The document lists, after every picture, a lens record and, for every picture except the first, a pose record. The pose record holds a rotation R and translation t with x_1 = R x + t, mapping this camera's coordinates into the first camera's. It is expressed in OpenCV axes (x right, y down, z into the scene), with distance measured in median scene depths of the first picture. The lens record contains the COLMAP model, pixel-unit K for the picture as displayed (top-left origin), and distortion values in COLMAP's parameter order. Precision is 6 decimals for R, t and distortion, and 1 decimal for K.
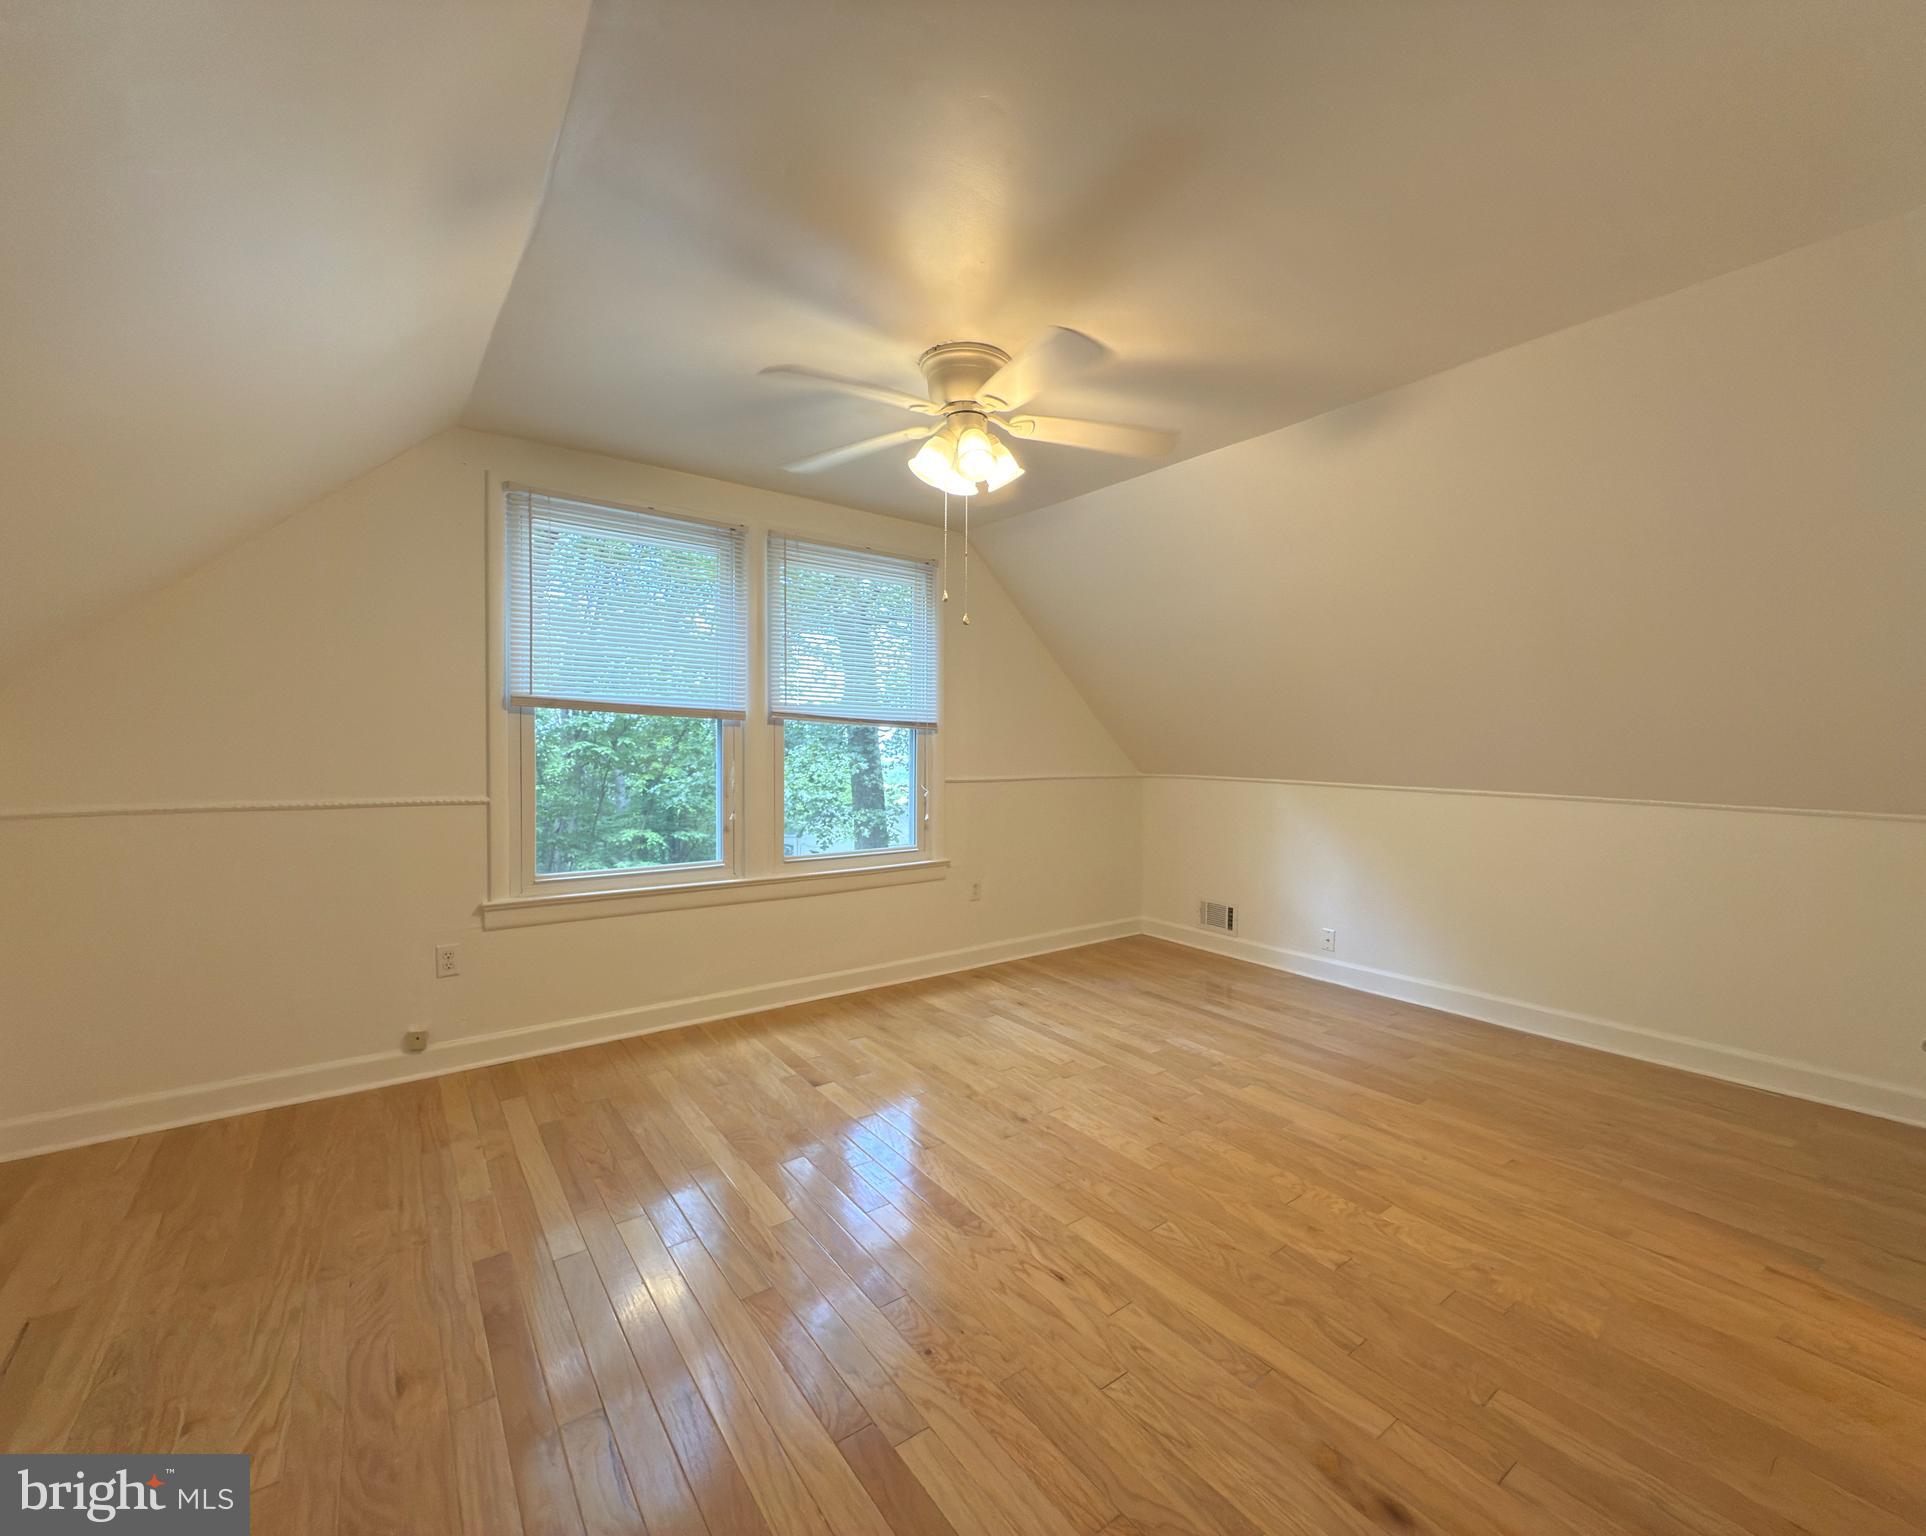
lens RADIAL K [[871.5, 0, 965.5], [0, 871.5, 767.4], [0, 0, 1]] dist [0.005125, 0.000727]
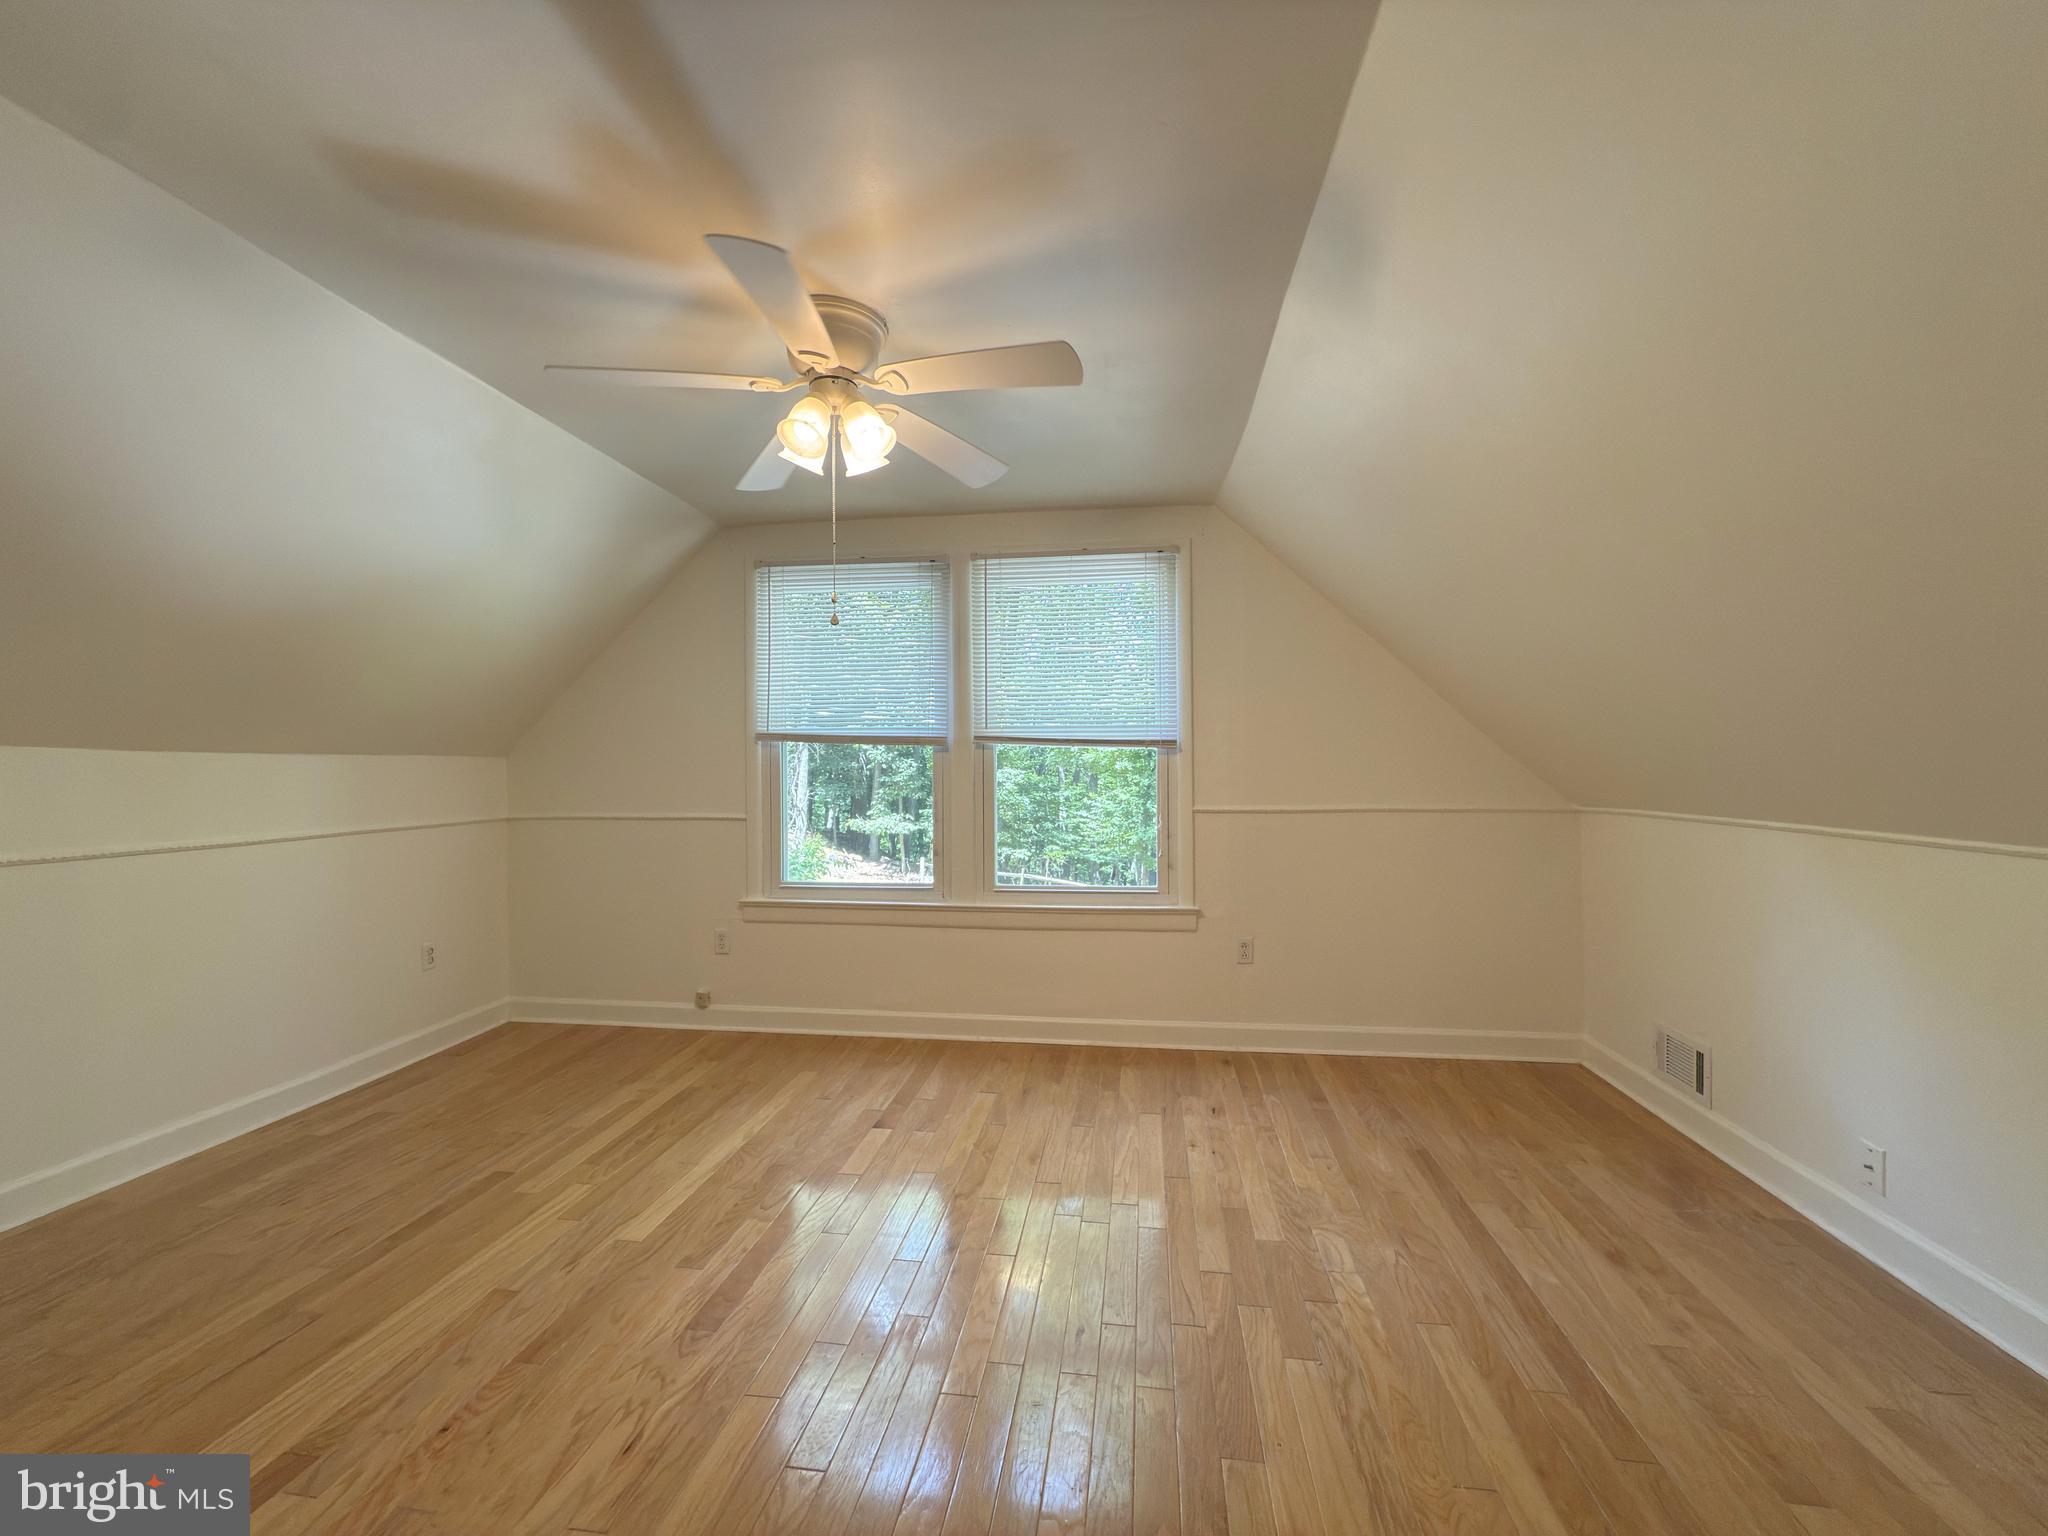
lens RADIAL K [[821.2, 0, 1026.7], [0, 821.2, 771.8], [0, 0, 1]] dist [0.001643, 0.000305]
pose [[0.681787, -0.013810, -0.731421, 0.517359], [-0.005862, 0.999687, -0.024339, -0.001489], [0.731528, 0.020882, 0.681492, 0.431086]]
